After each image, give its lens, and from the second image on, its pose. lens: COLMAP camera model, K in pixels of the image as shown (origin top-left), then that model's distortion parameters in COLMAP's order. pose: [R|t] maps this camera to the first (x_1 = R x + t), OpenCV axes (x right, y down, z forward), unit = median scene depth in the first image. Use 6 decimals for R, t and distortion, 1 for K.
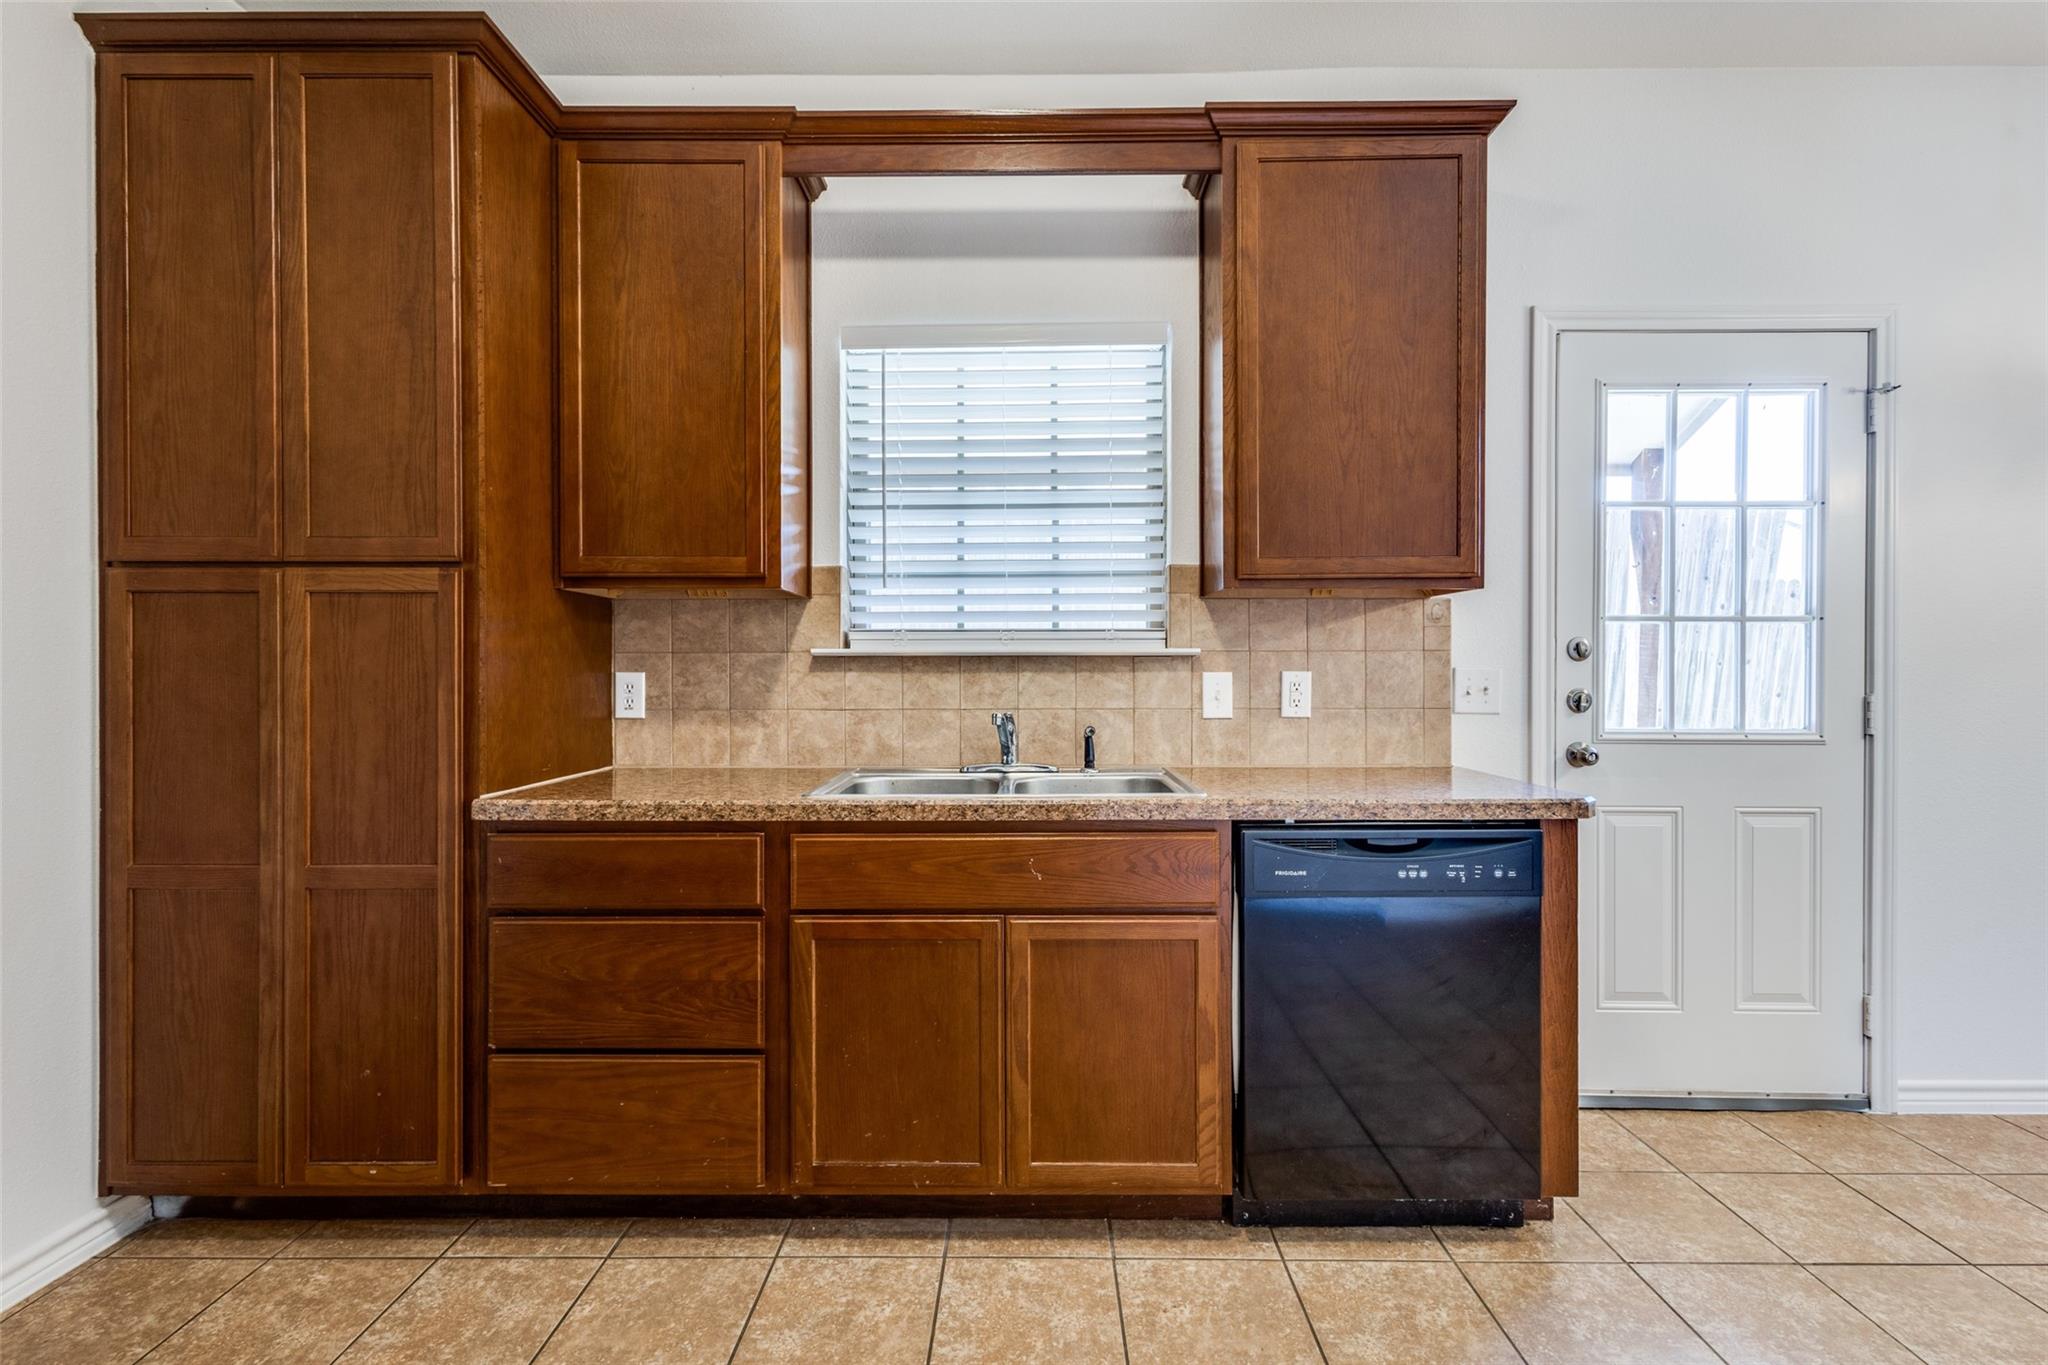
lens RADIAL K [[940.0, 0, 1027.2], [0, 940.0, 674.4], [0, 0, 1]] dist [0.008898, -0.000573]
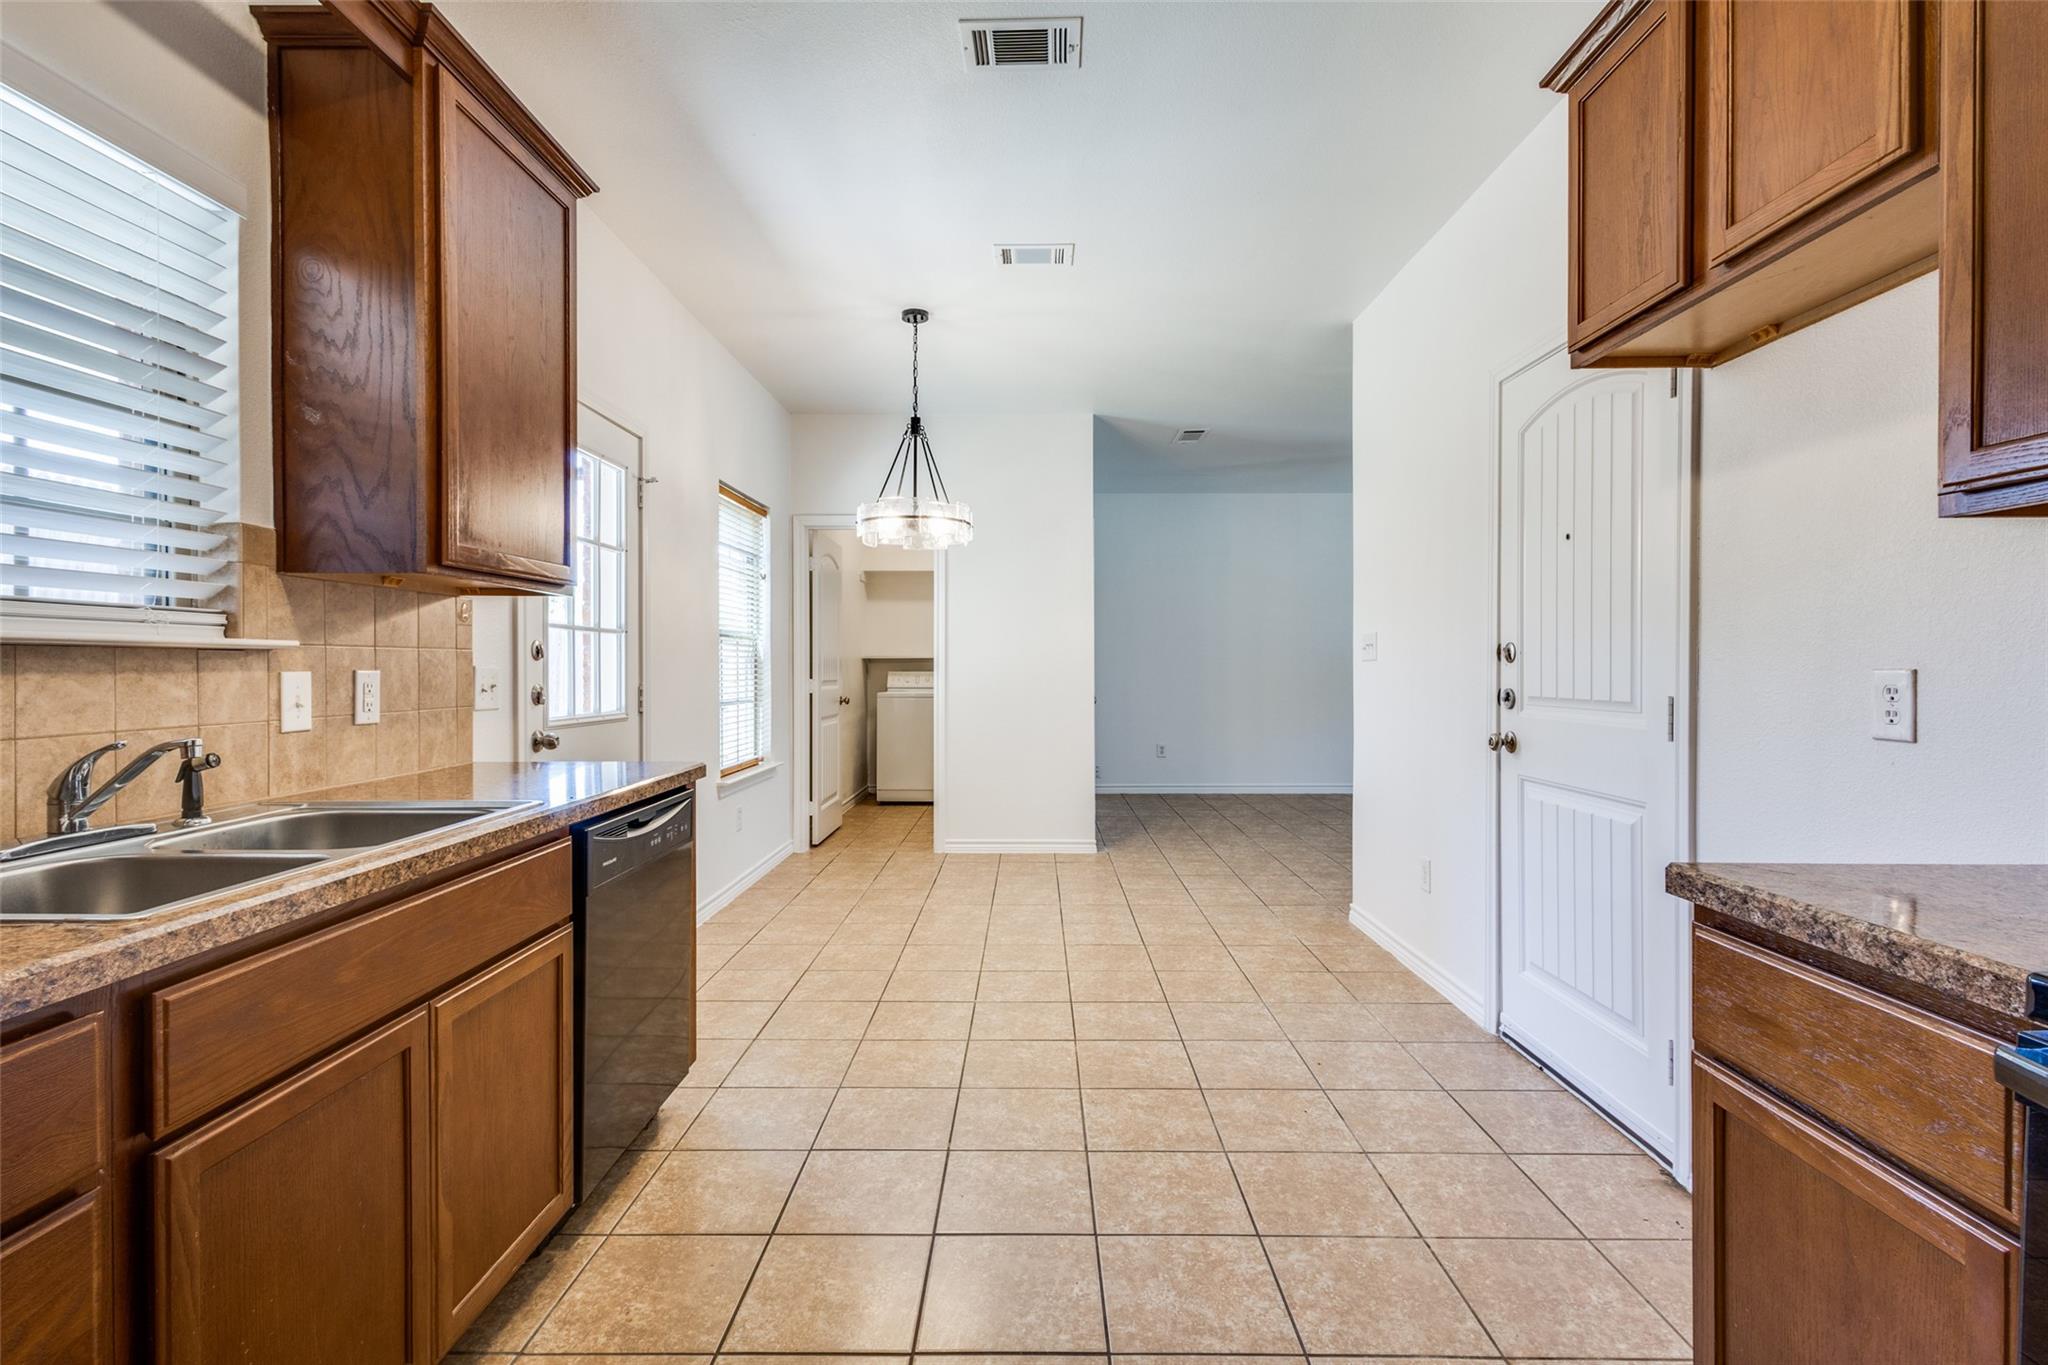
lens RADIAL K [[940.0, 0, 1026.2], [0, 940.0, 674.8], [0, 0, 1]] dist [0.008898, -0.000573]
pose [[-0.001079, -0.007571, 0.999971, -0.573173], [0.006862, 0.999948, 0.007578, -0.001349], [-0.999976, 0.006870, -0.001027, 0.401636]]
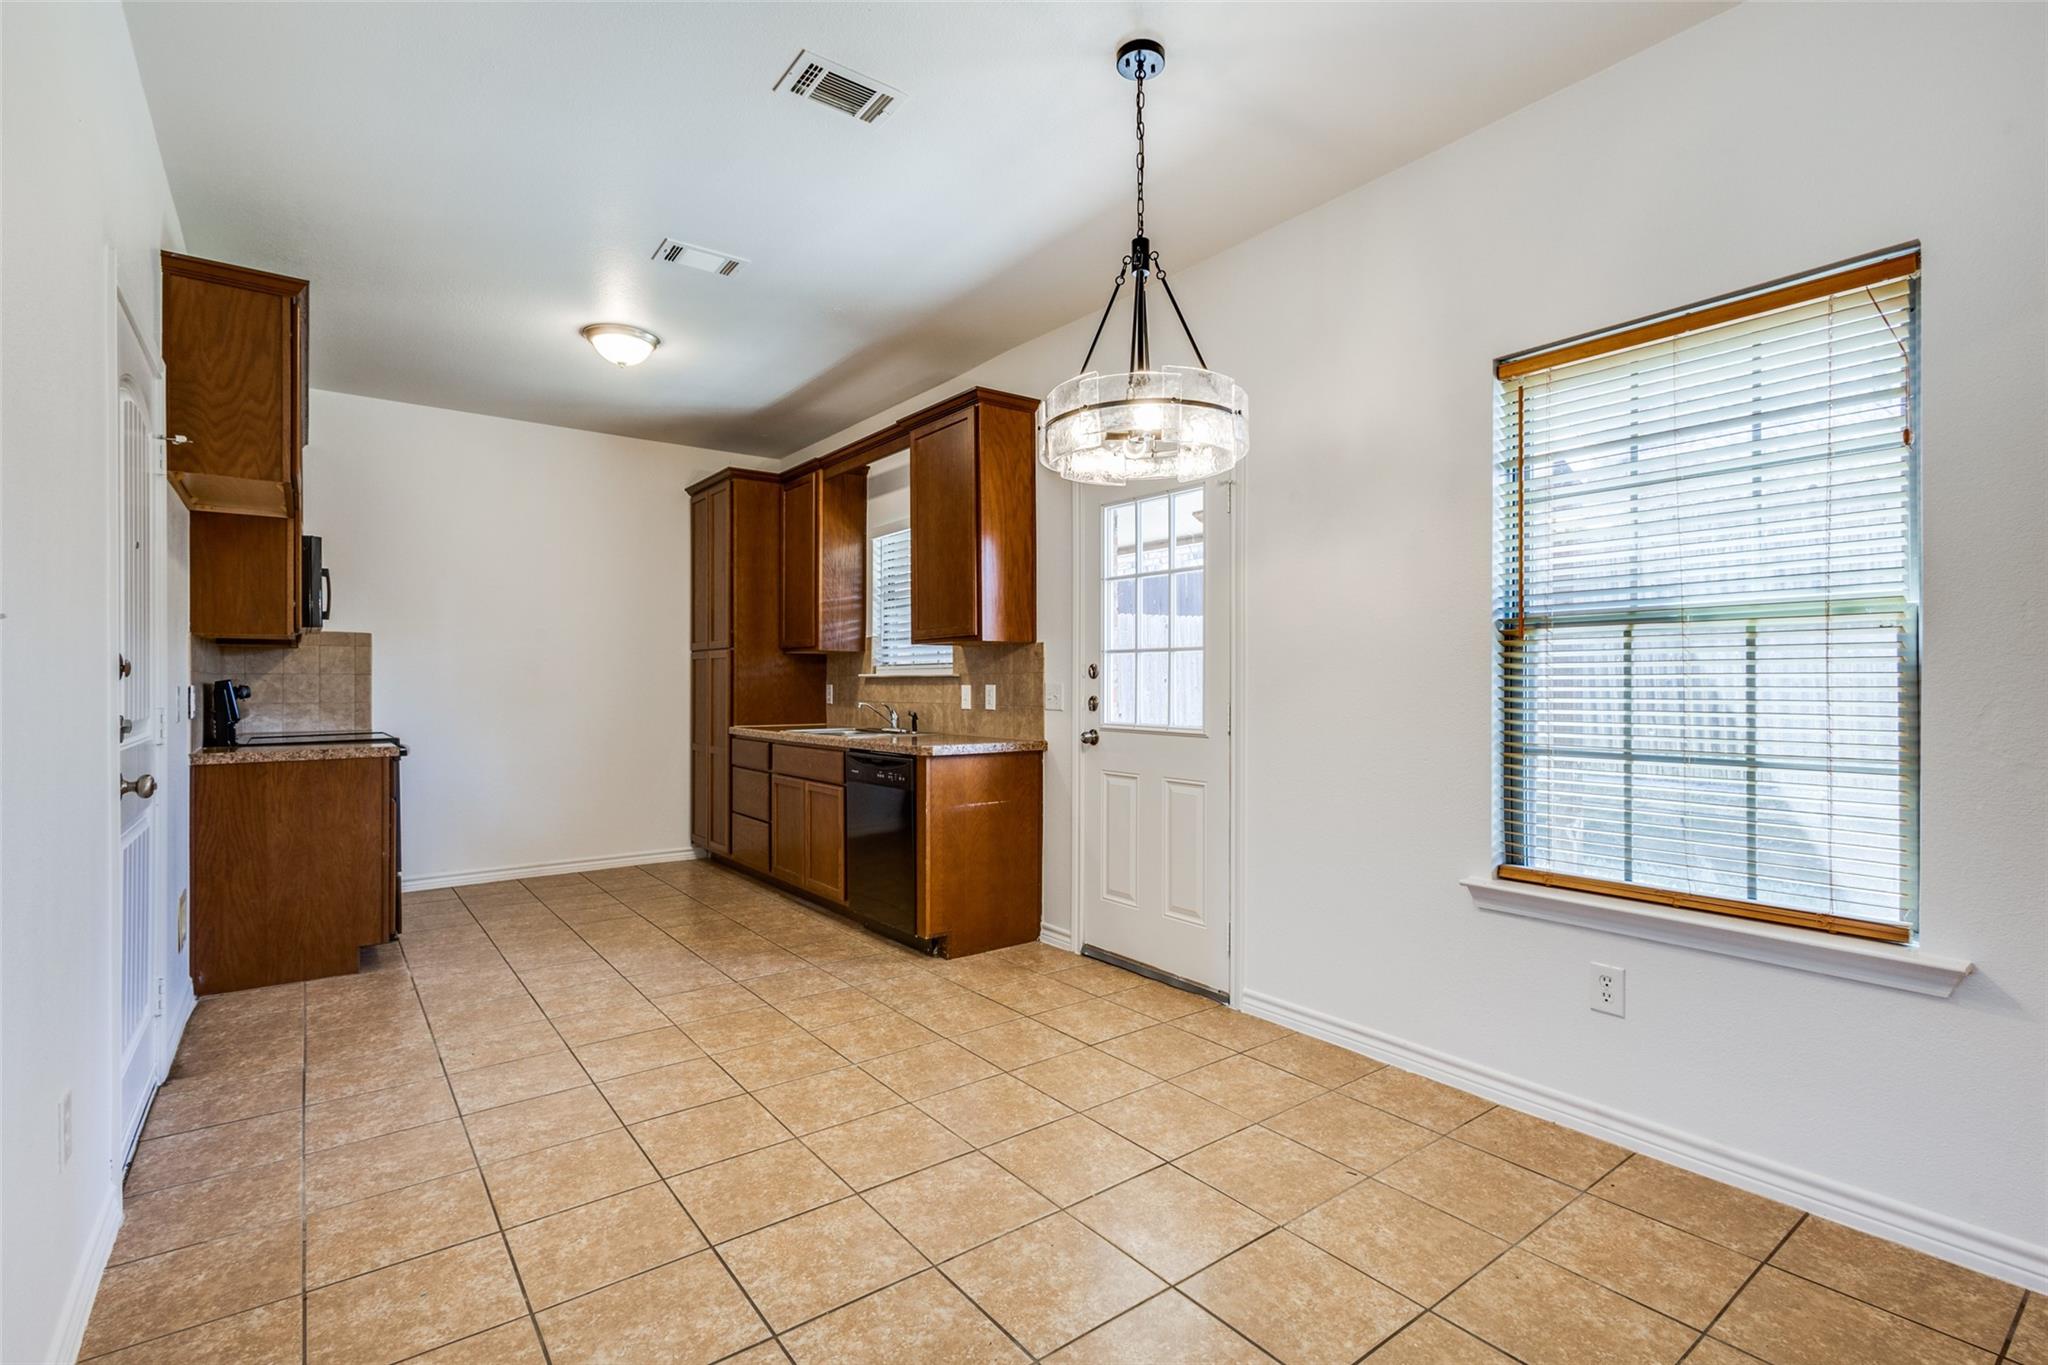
lens RADIAL K [[940.0, 0, 1023.4], [0, 940.0, 679.0], [0, 0, 1]] dist [0.008898, -0.000573]
pose [[0.613065, -0.003710, -0.790024, 1.773259], [-0.002788, 0.999973, -0.006860, -0.001809], [0.790028, 0.006409, 0.613038, -0.072787]]
